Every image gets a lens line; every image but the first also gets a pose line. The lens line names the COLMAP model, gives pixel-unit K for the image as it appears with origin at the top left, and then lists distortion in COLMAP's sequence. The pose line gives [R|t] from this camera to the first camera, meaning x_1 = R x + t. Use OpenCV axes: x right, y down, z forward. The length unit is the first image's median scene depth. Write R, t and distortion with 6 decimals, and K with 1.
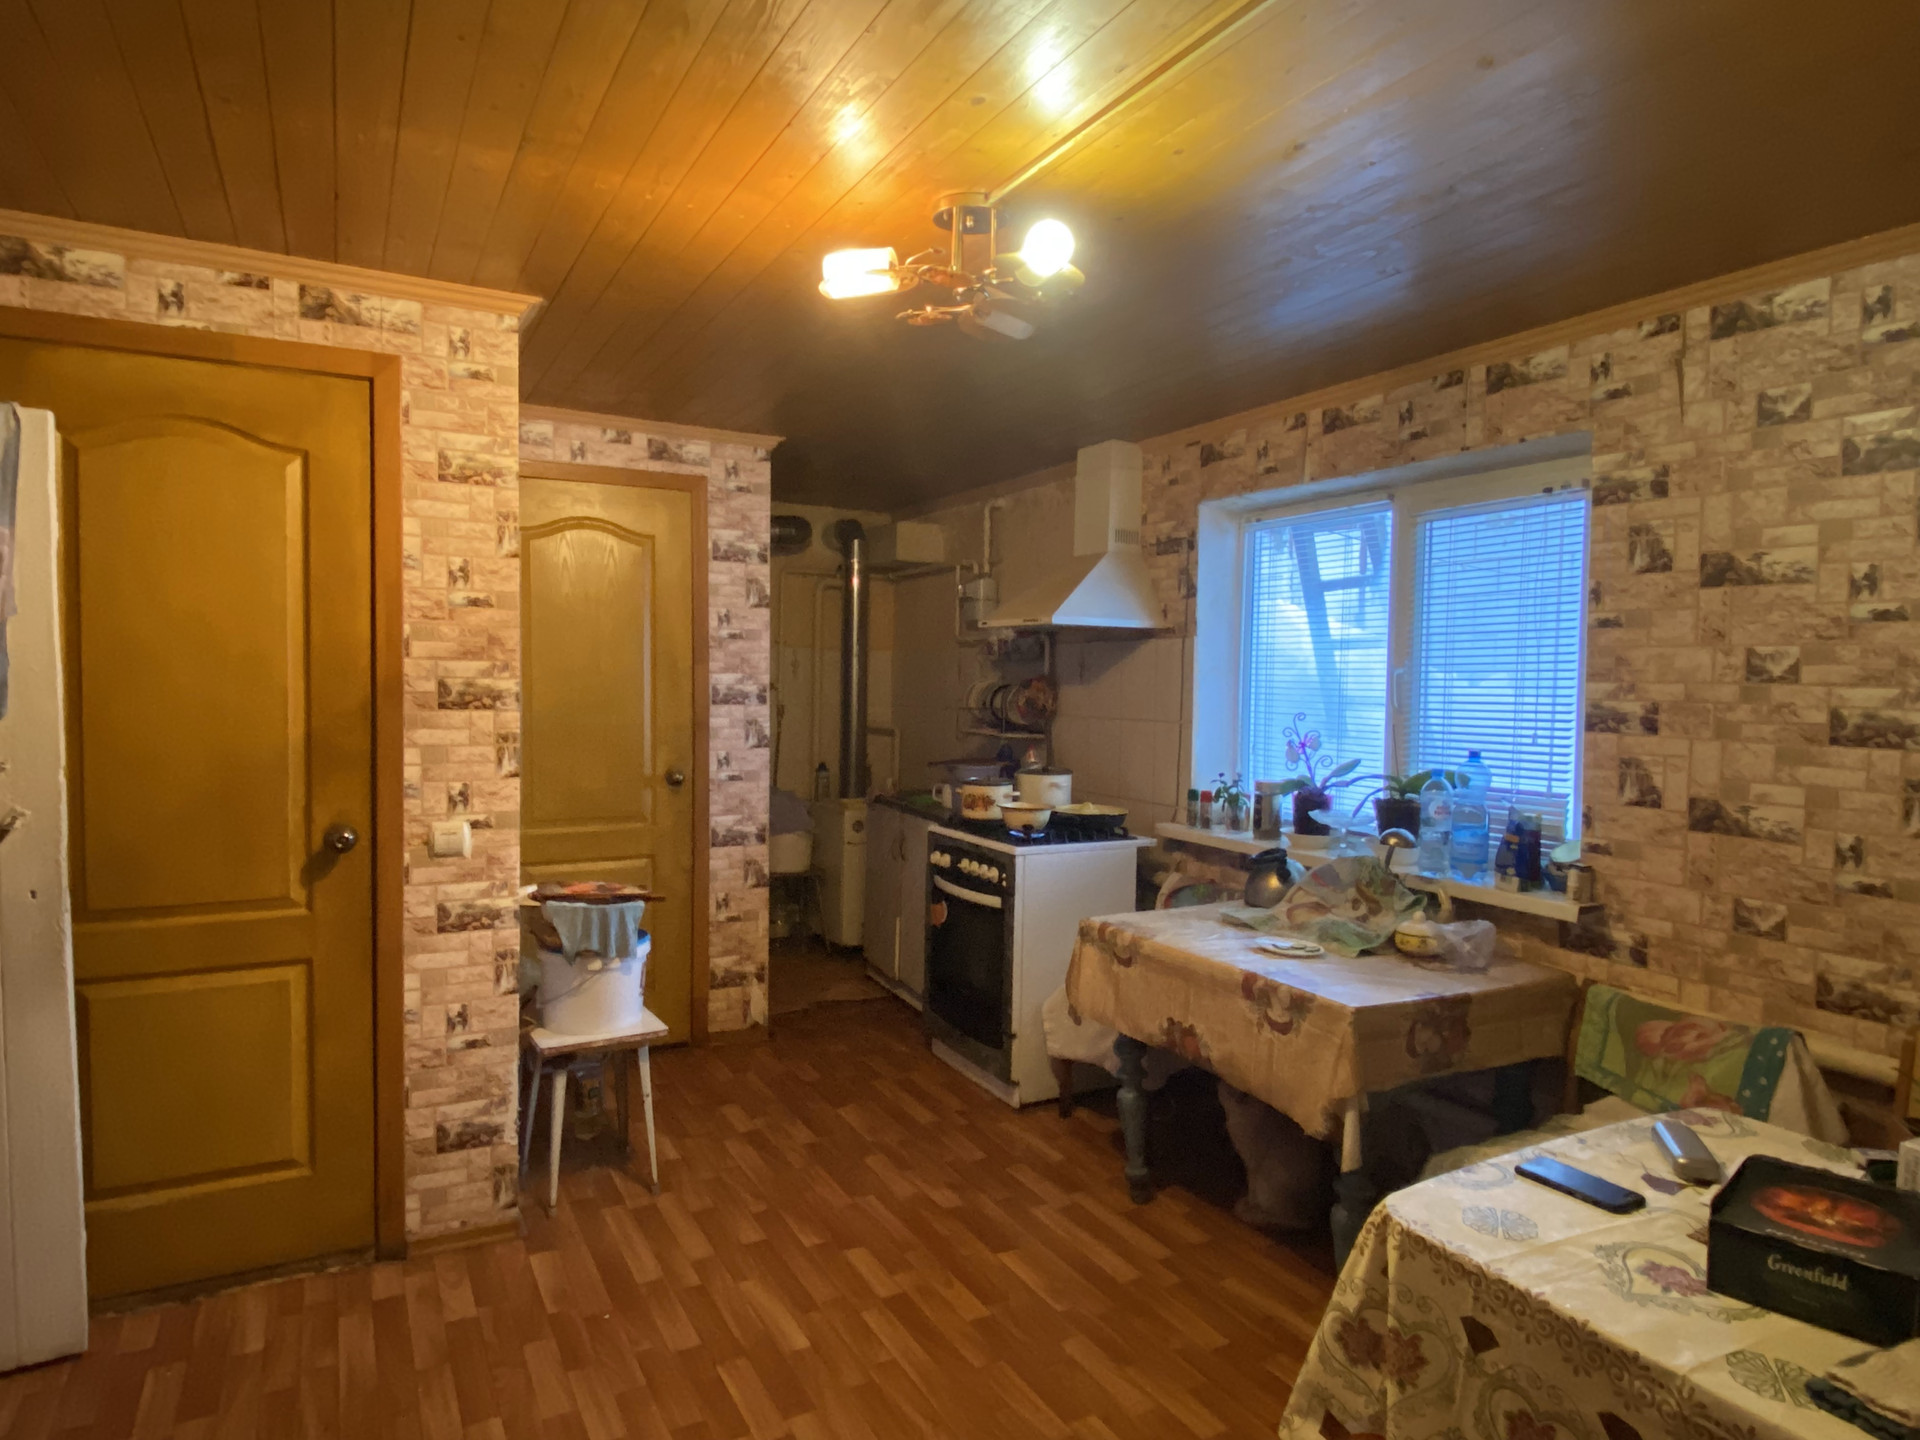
lens RADIAL K [[1051.6, 0, 938.5], [0, 1051.6, 716.7], [0, 0, 1]] dist [0.027463, -0.038804]
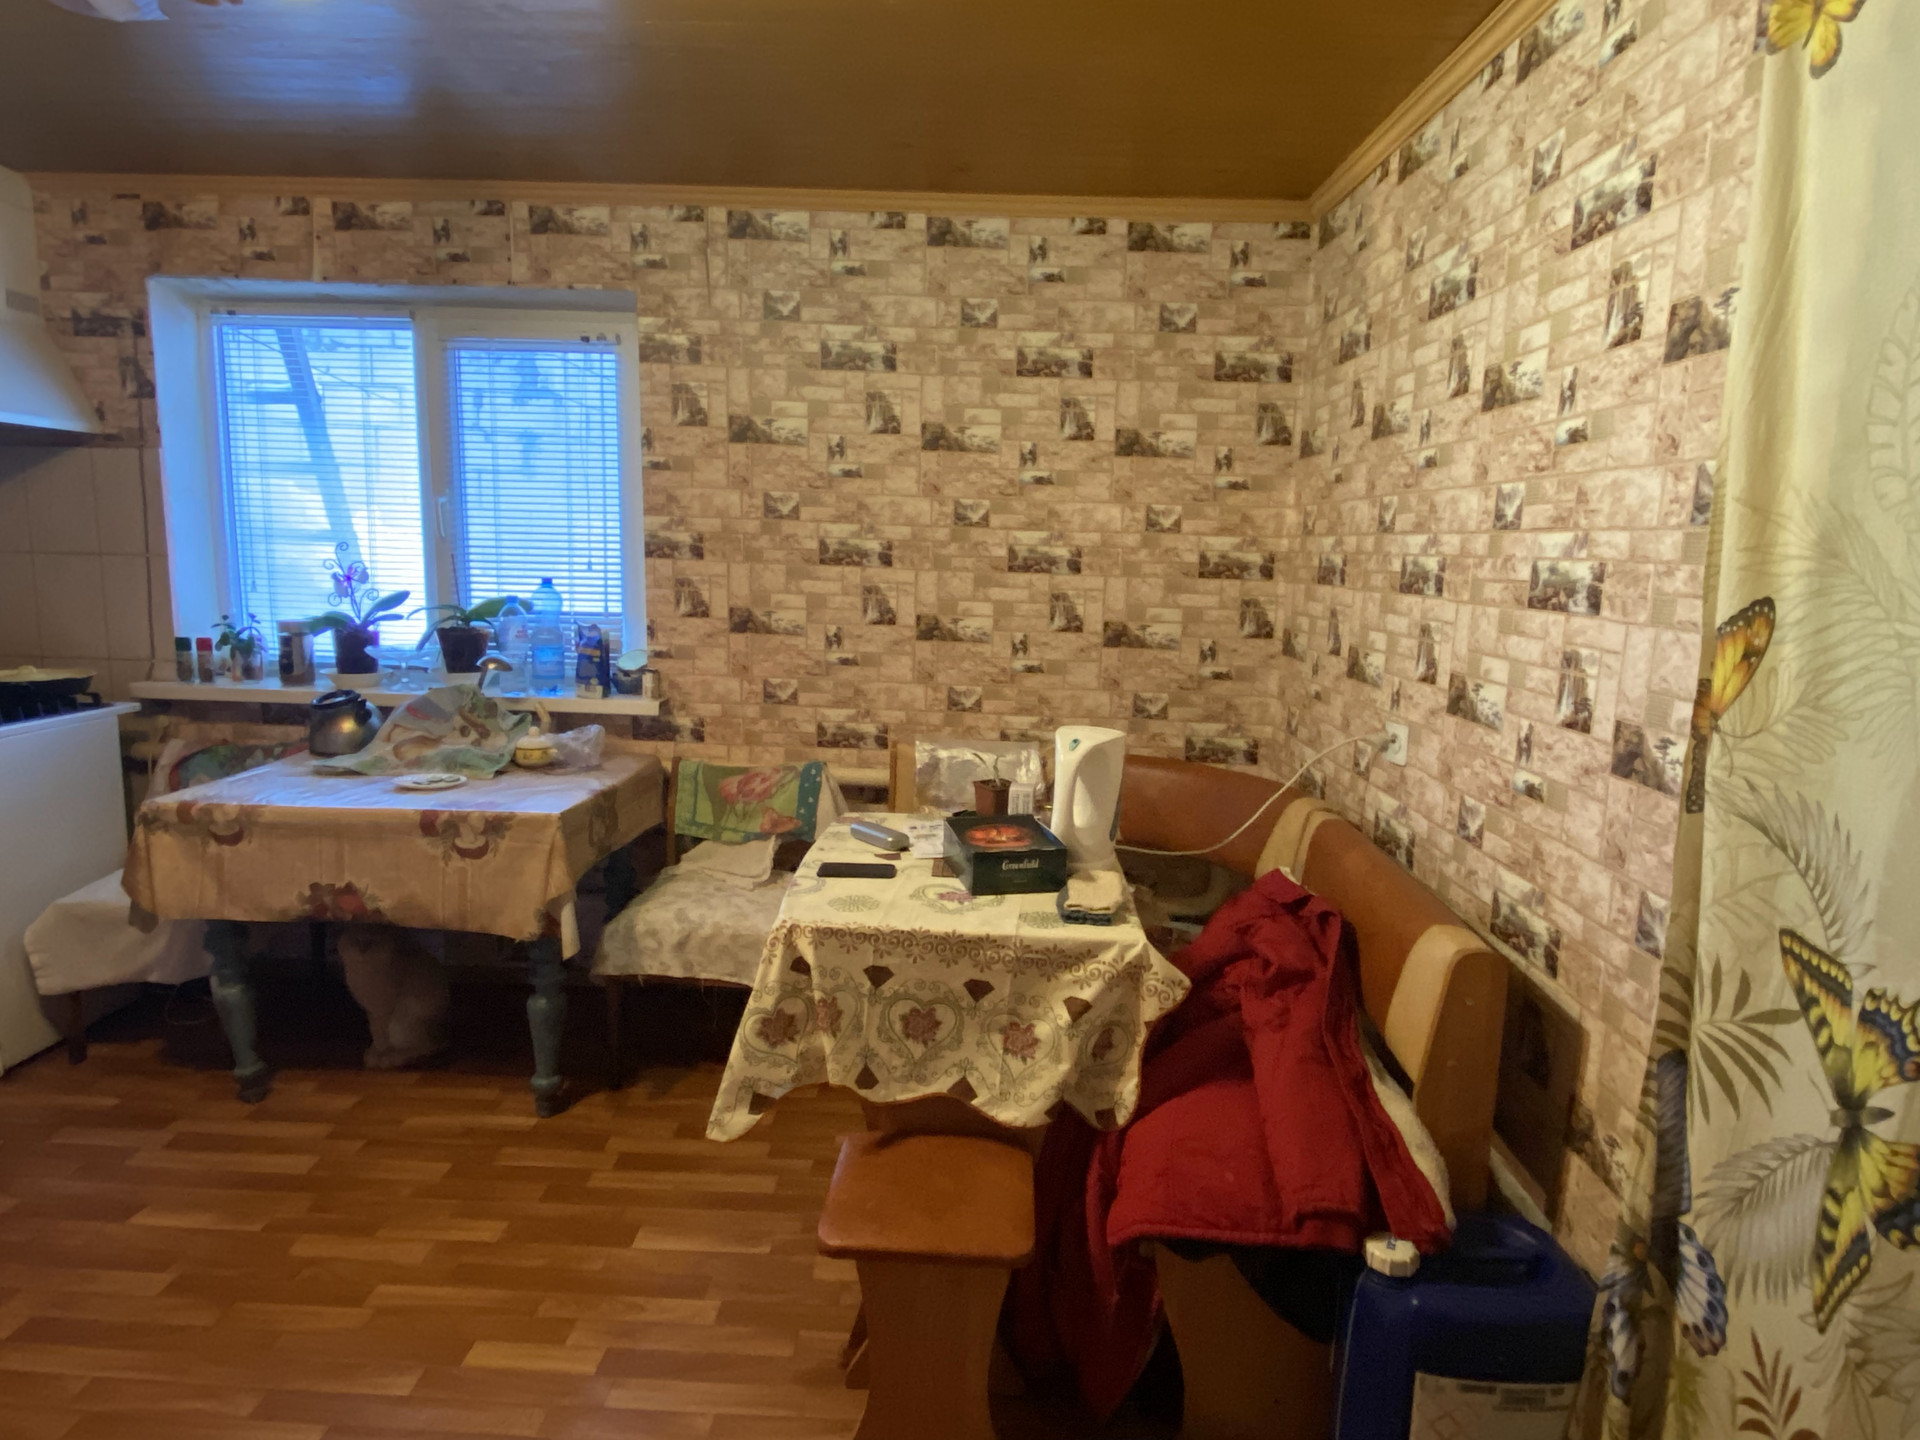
lens RADIAL K [[1051.6, 0, 938.5], [0, 1051.6, 716.7], [0, 0, 1]] dist [0.027463, -0.038804]
pose [[0.520870, -0.138158, 0.842382, -0.243375], [0.007375, 0.987507, 0.157400, 0.006457], [-0.853604, -0.075773, 0.515382, 0.089002]]
